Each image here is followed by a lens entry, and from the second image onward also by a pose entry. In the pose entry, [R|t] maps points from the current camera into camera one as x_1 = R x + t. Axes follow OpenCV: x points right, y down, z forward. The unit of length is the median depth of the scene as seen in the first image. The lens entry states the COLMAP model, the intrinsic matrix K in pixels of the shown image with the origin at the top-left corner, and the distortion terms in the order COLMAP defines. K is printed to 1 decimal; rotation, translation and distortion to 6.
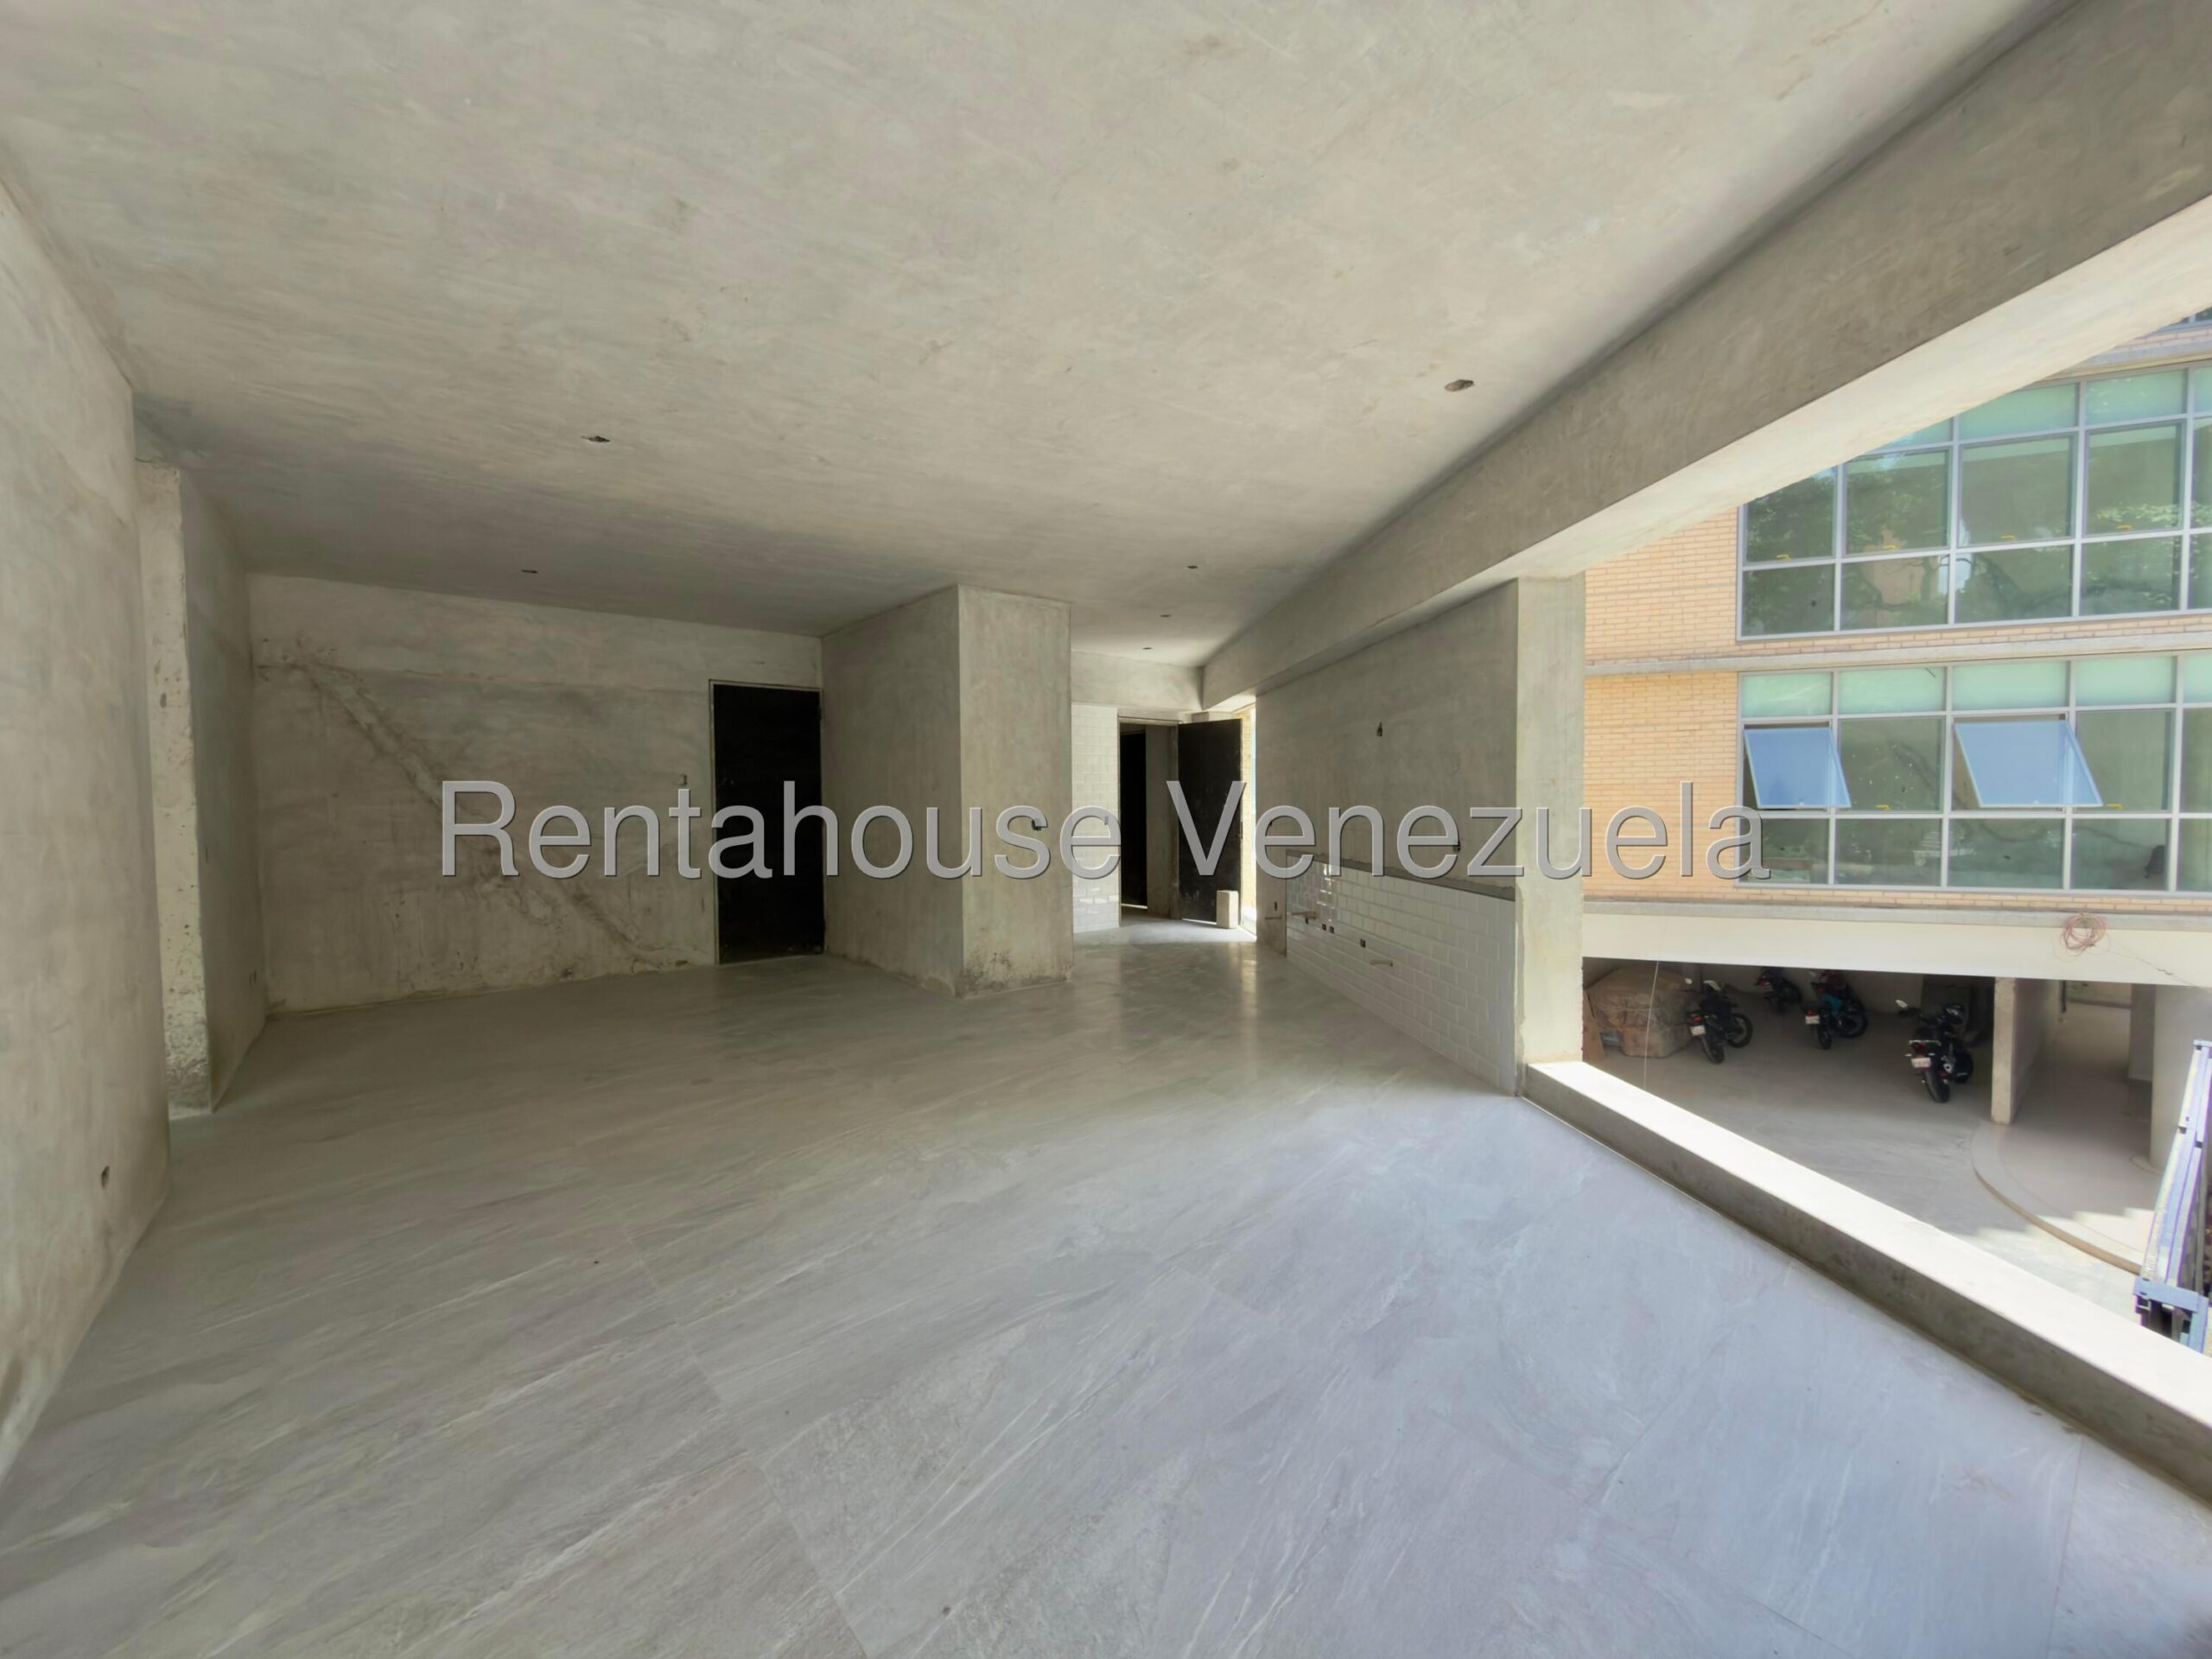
lens RADIAL K [[884.9, 0, 1108.5], [0, 884.9, 833.7], [0, 0, 1]] dist [0.000583, -0.000602]
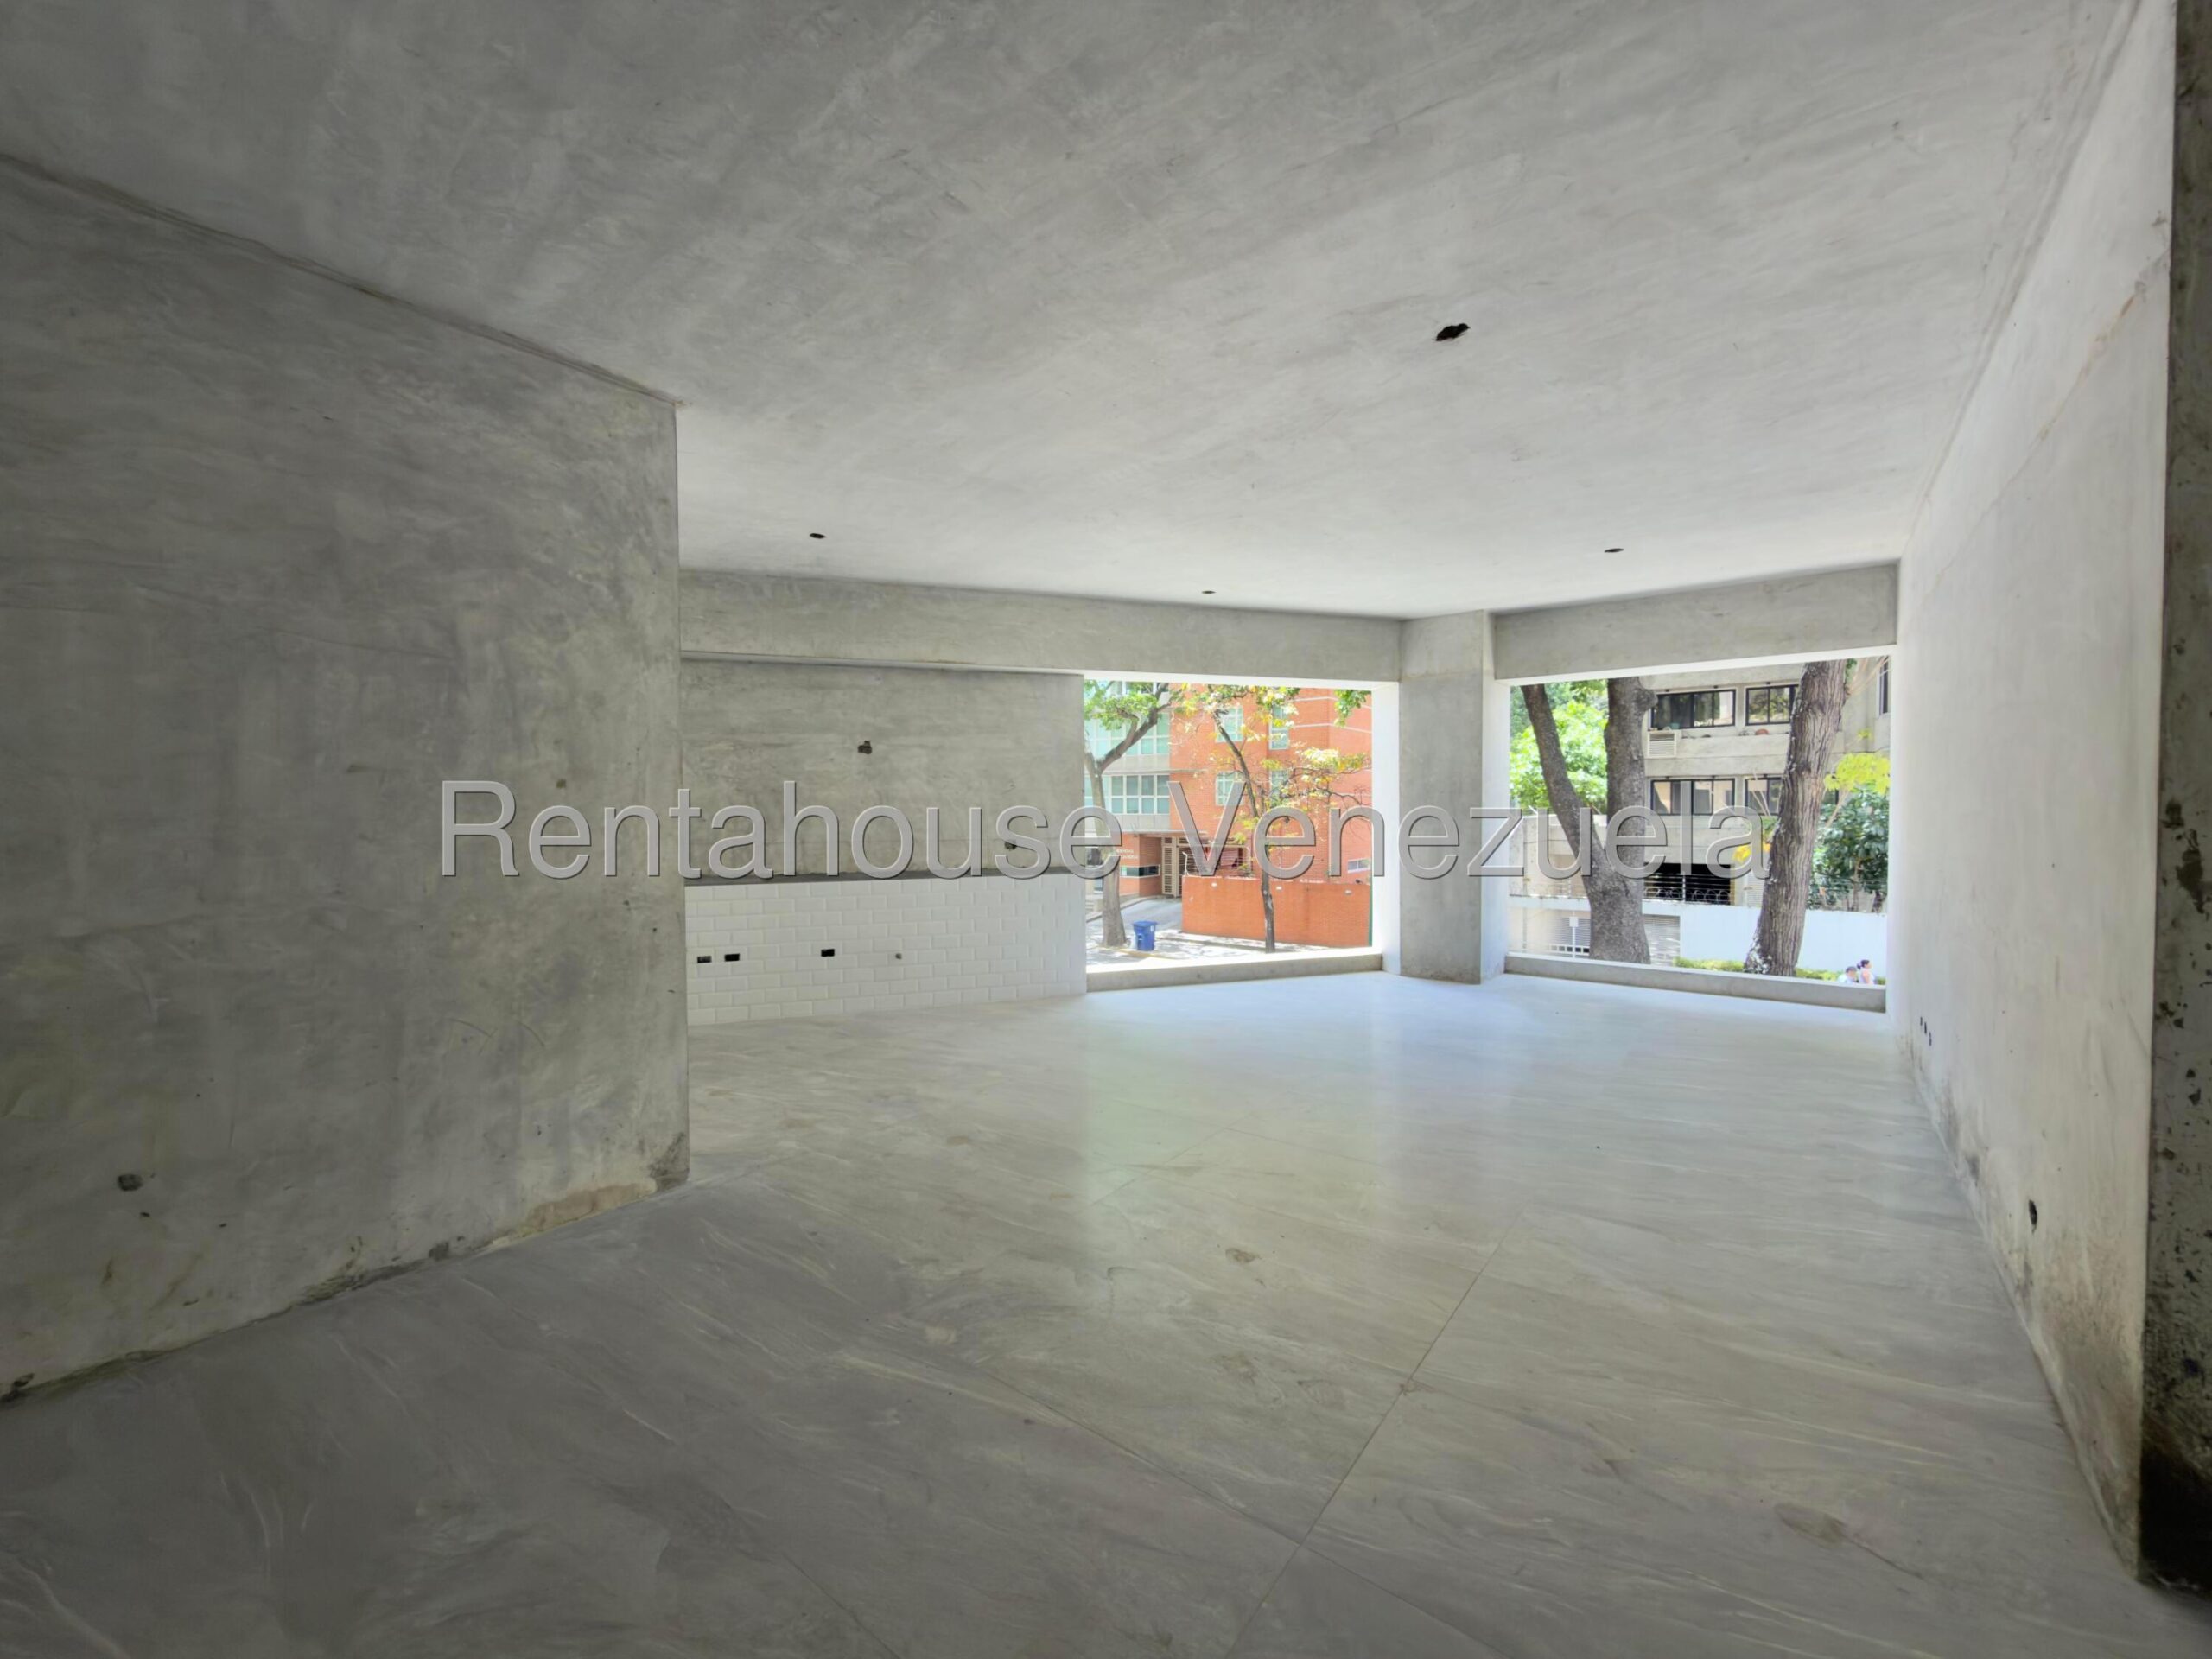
lens RADIAL K [[884.9, 0, 1105.8], [0, 884.9, 838.7], [0, 0, 1]] dist [0.000583, -0.000602]
pose [[-0.223905, -0.022749, 0.974345, -0.729086], [0.044968, 0.998422, 0.033645, -0.025766], [-0.973573, 0.051347, -0.222528, 0.854436]]
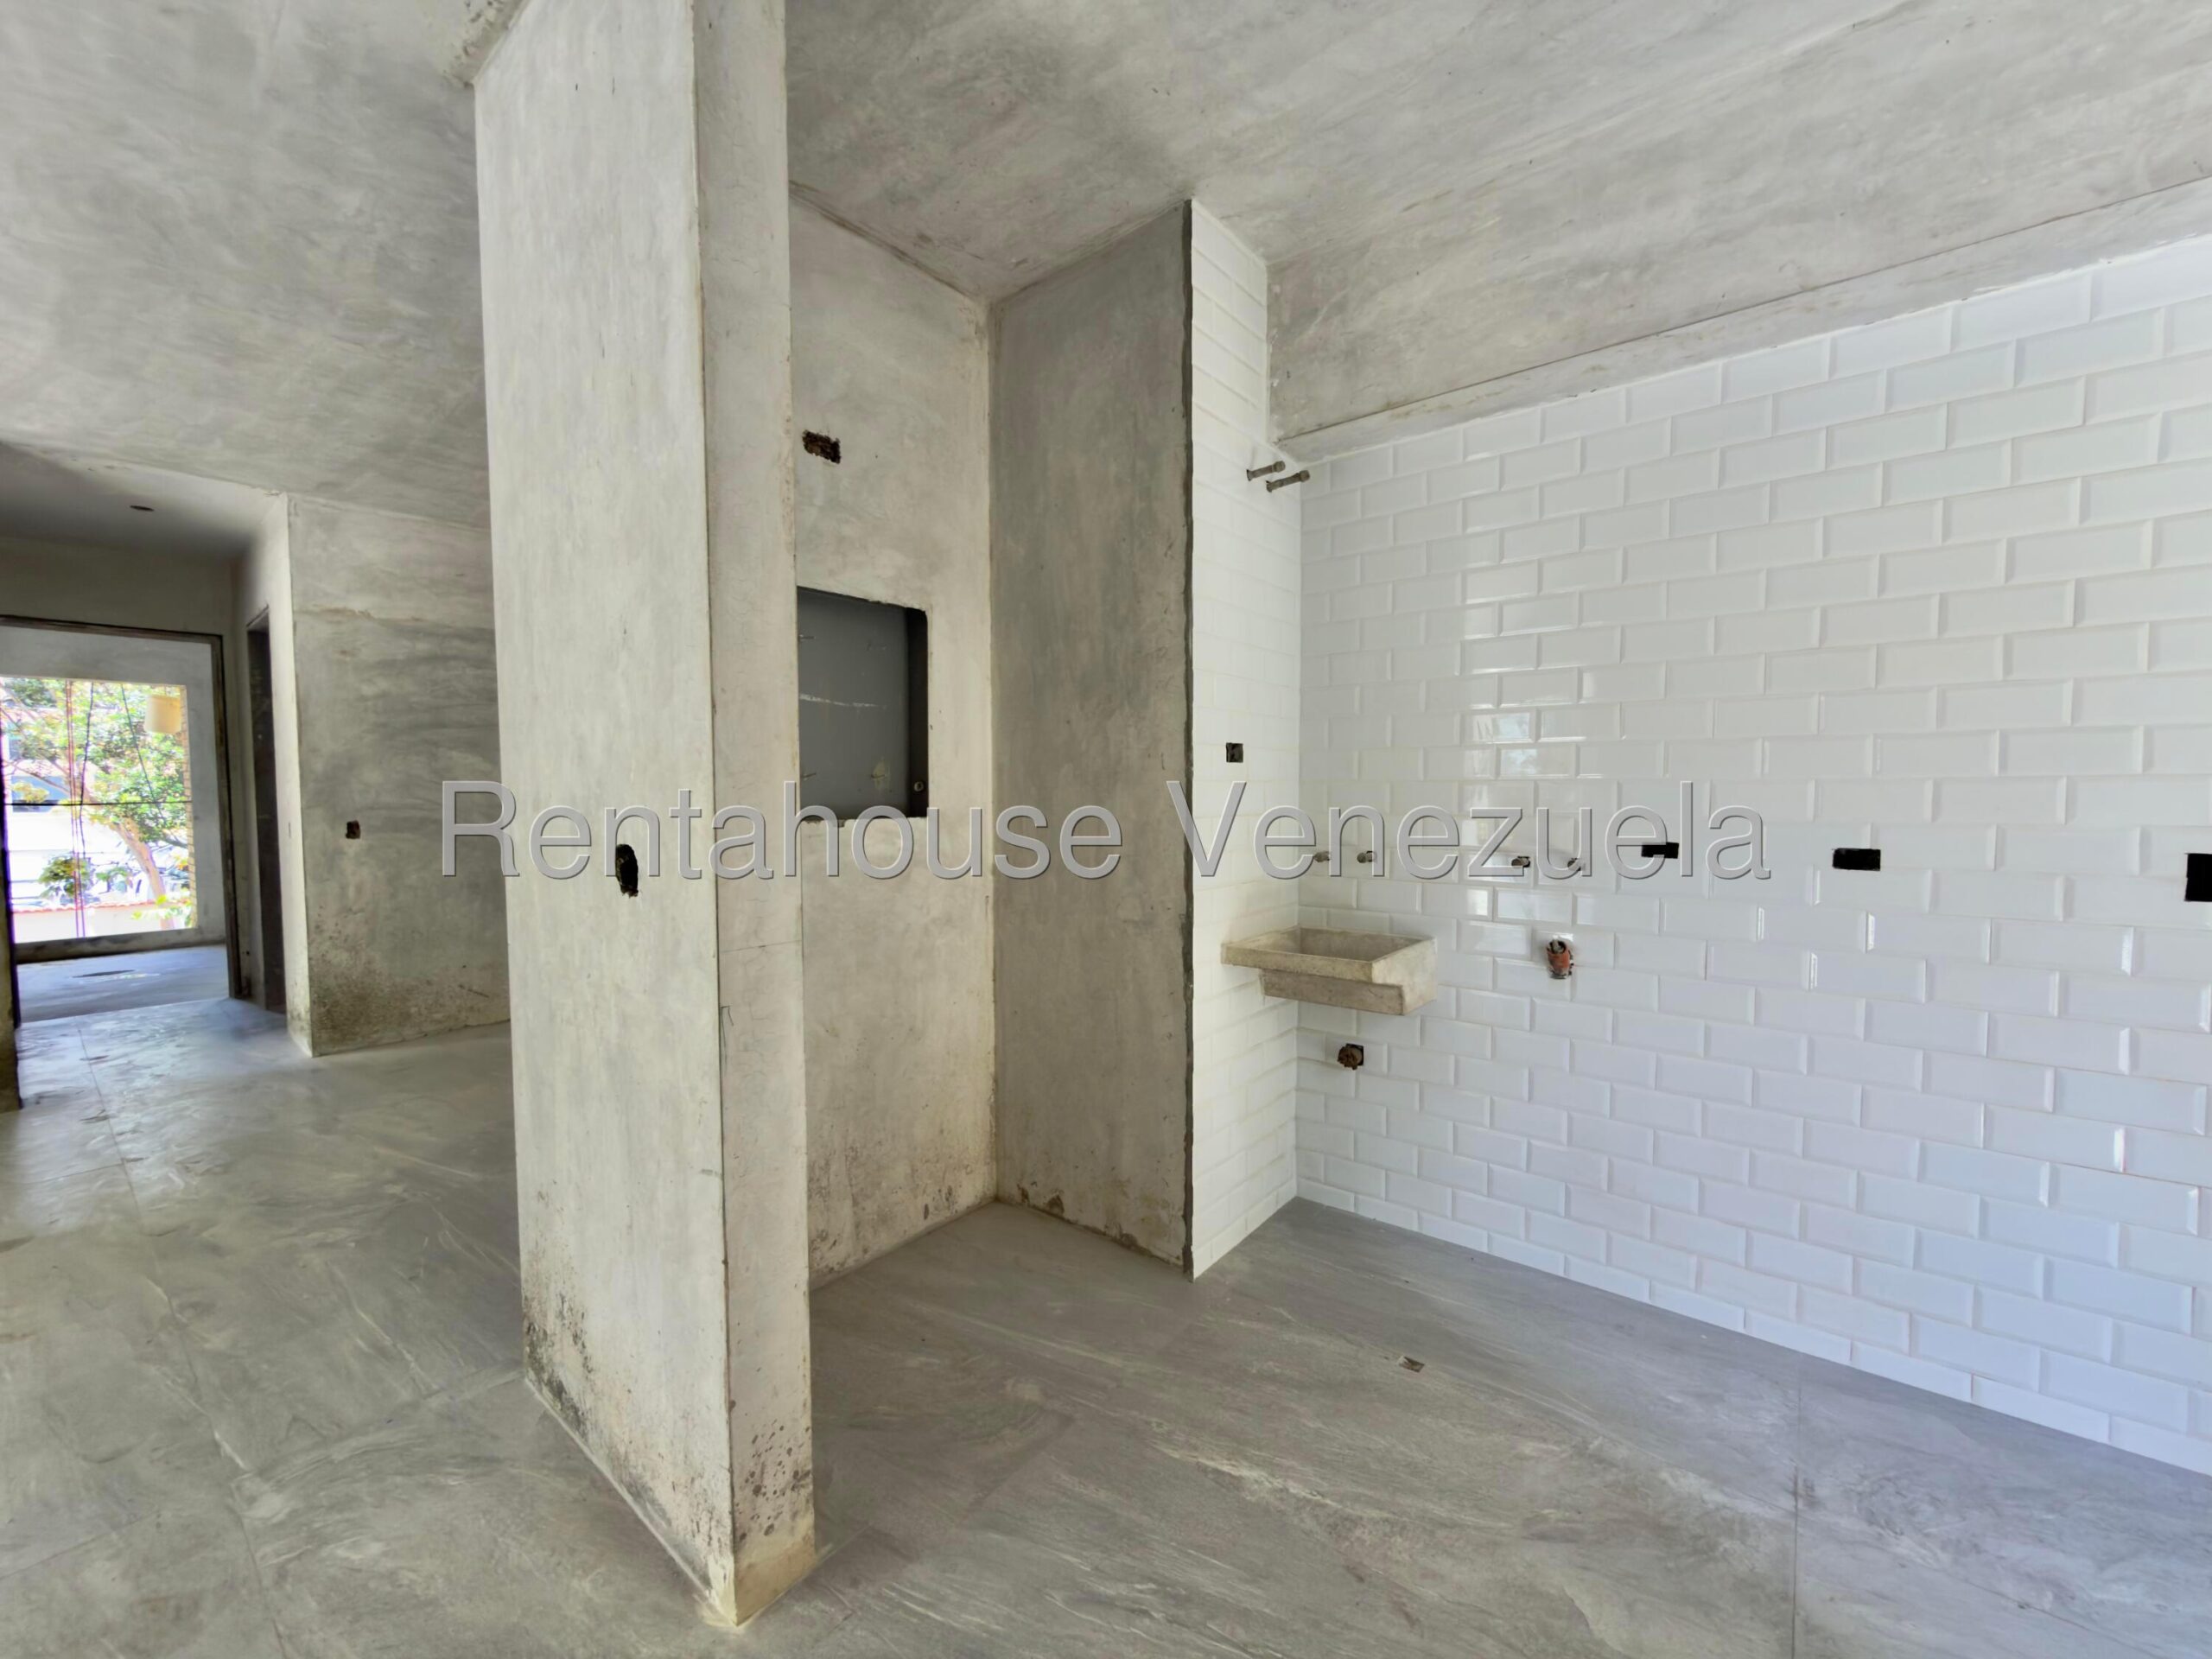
lens RADIAL K [[884.9, 0, 1106.9], [0, 884.9, 833.5], [0, 0, 1]] dist [0.000583, -0.000602]
pose [[0.209322, 0.048690, -0.976634, 0.190213], [-0.033104, 0.998540, 0.042687, -0.035980], [0.977286, 0.023395, 0.210628, 1.125294]]
